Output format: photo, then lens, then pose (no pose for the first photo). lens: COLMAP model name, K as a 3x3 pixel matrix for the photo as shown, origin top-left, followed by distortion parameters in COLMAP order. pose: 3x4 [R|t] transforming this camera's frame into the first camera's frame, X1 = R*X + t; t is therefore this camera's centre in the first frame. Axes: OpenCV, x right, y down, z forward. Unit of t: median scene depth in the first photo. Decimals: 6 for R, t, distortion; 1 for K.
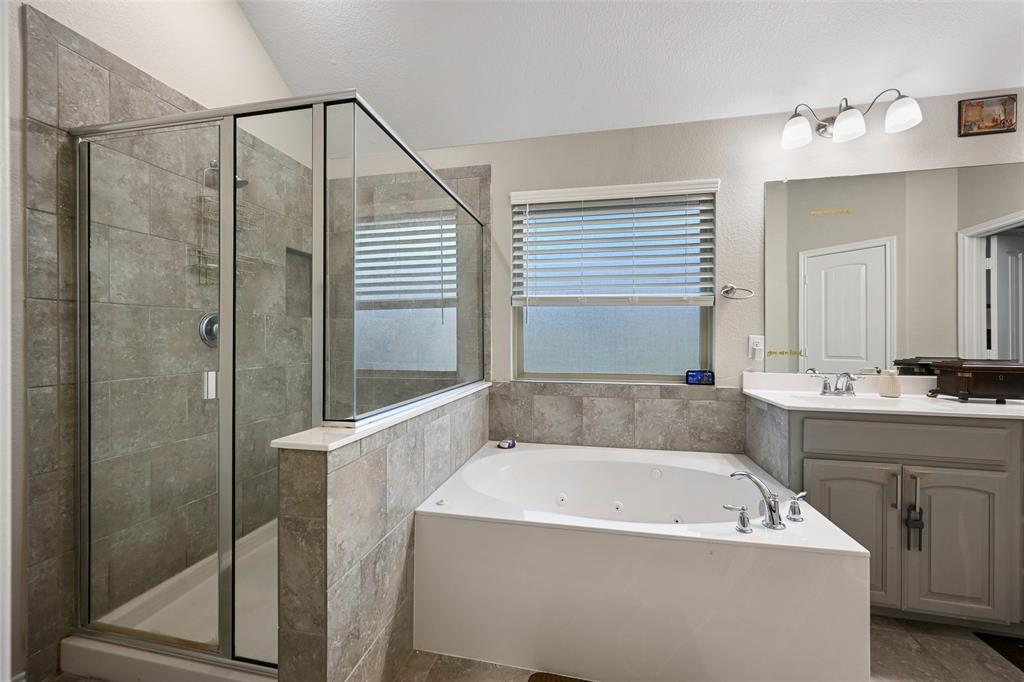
lens RADIAL K [[406.5, 0, 511.9], [0, 406.5, 340.1], [0, 0, 1]] dist [0.001543, 0.000090]
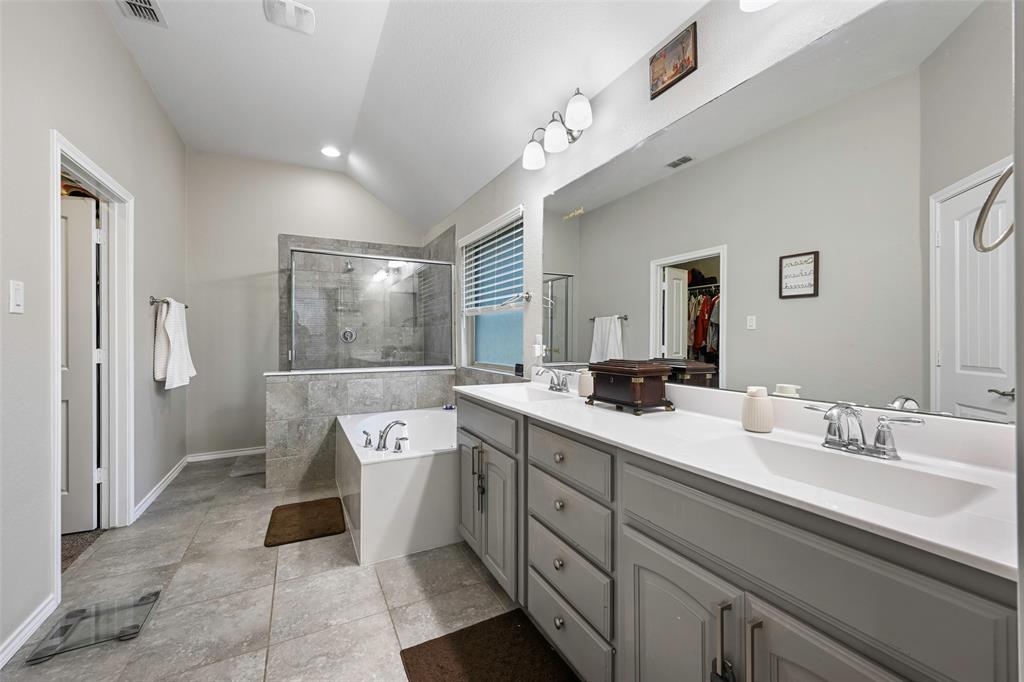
lens RADIAL K [[406.5, 0, 513.4], [0, 406.5, 339.7], [0, 0, 1]] dist [0.001543, 0.000090]
pose [[0.642862, 0.000555, -0.765982, 1.601193], [0.000750, 0.999999, 0.001354, -0.000794], [0.765982, -0.001445, 0.642860, 0.239527]]
